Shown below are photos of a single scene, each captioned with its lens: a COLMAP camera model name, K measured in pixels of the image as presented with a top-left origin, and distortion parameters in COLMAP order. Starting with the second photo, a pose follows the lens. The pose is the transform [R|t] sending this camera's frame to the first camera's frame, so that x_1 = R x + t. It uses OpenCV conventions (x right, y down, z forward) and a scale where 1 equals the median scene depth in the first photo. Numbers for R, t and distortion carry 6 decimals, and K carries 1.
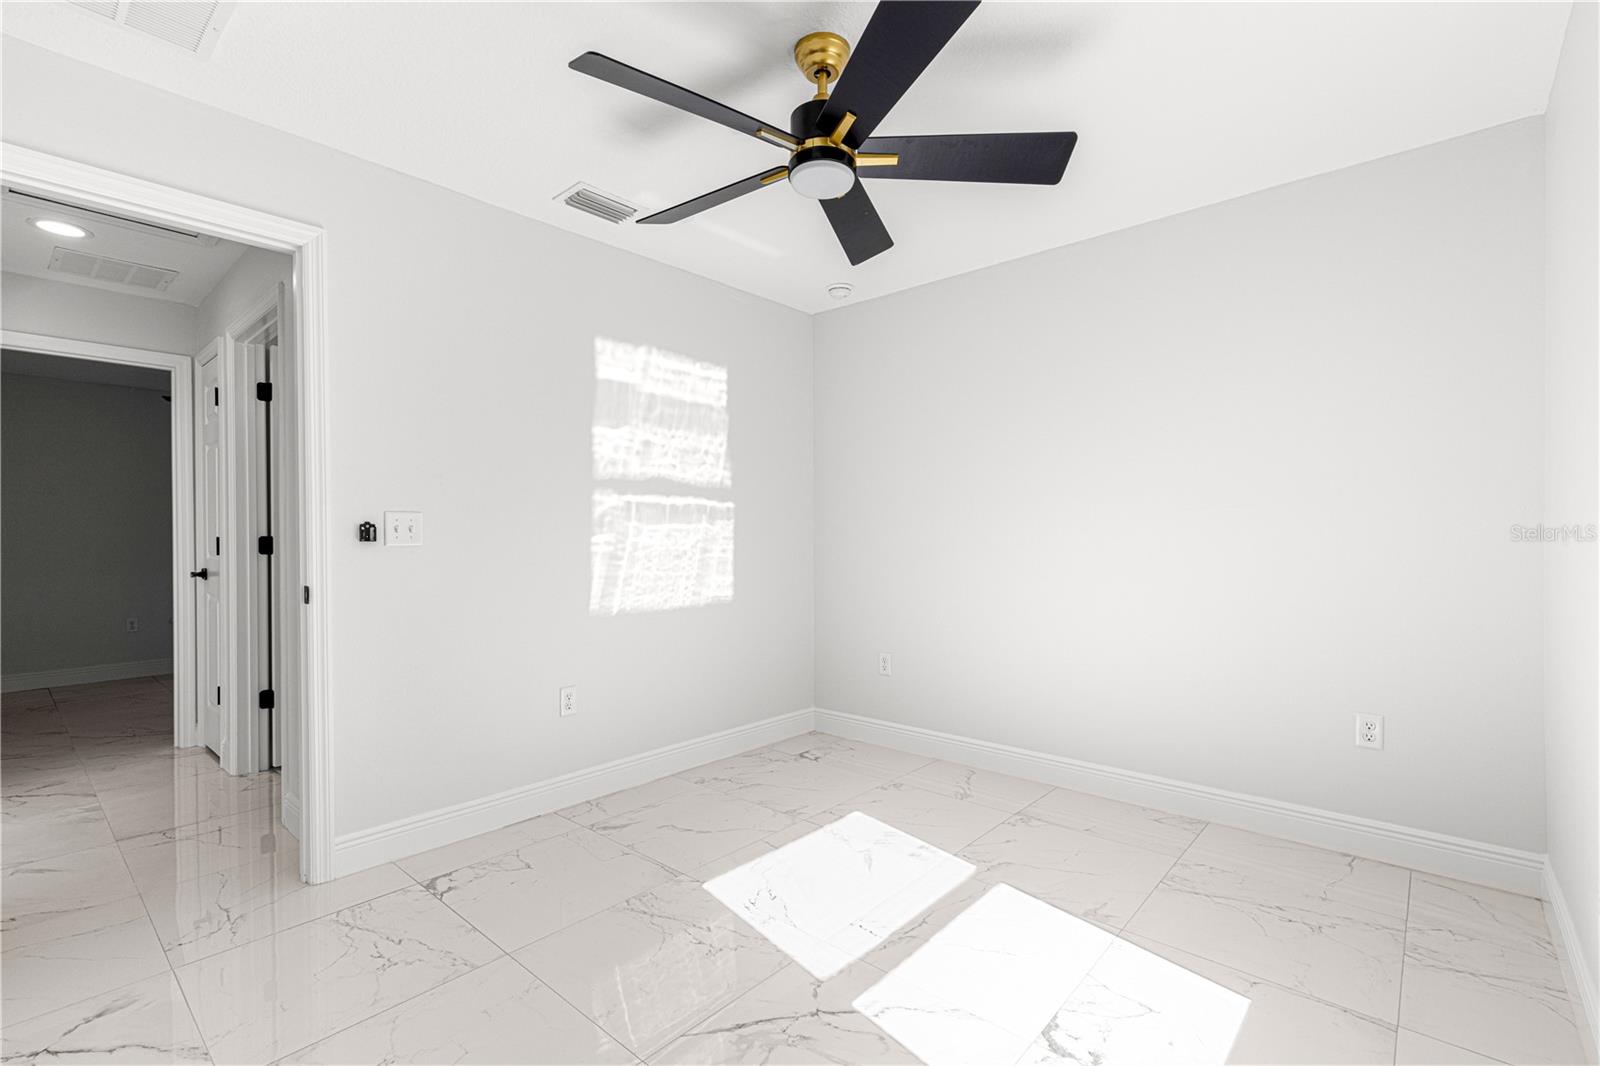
lens RADIAL K [[713.8, 0, 800.9], [0, 713.8, 537.3], [0, 0, 1]] dist [0.009599, -0.002711]
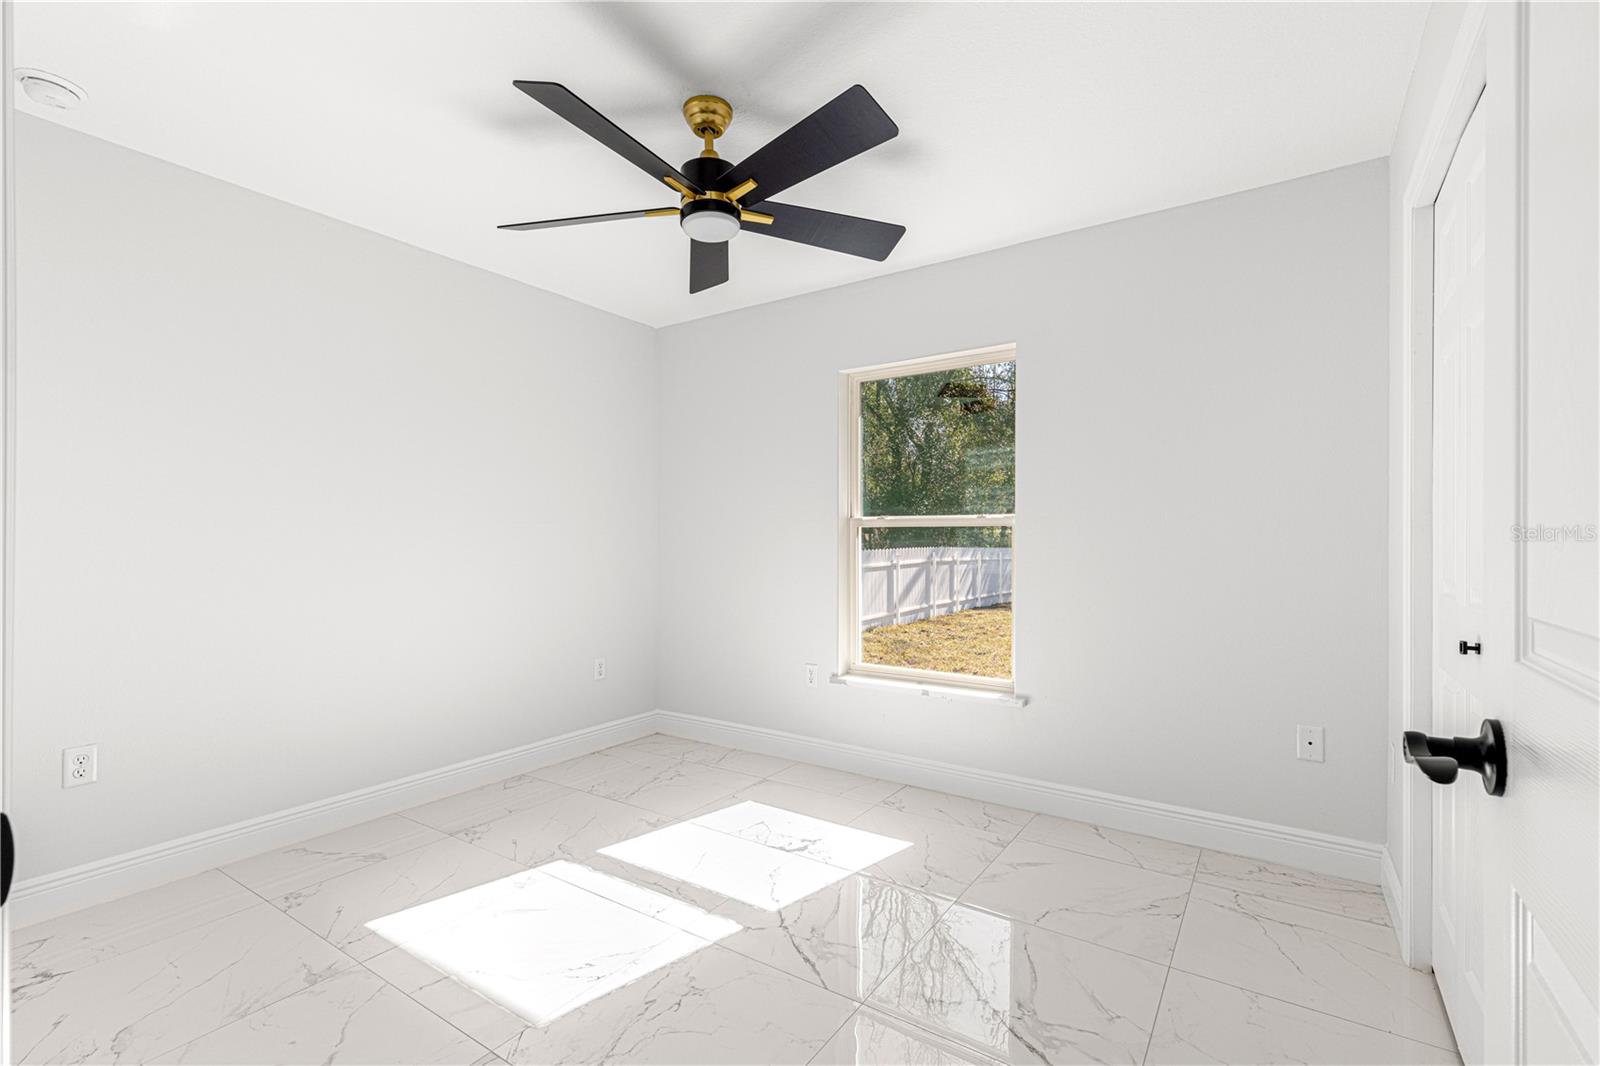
lens RADIAL K [[713.8, 0, 797.6], [0, 713.8, 542.8], [0, 0, 1]] dist [0.009599, -0.002711]
pose [[-0.126676, 0.008210, 0.991910, -0.627256], [0.005002, 0.999958, -0.007637, 0.006507], [-0.991931, 0.003994, -0.126712, 0.588132]]
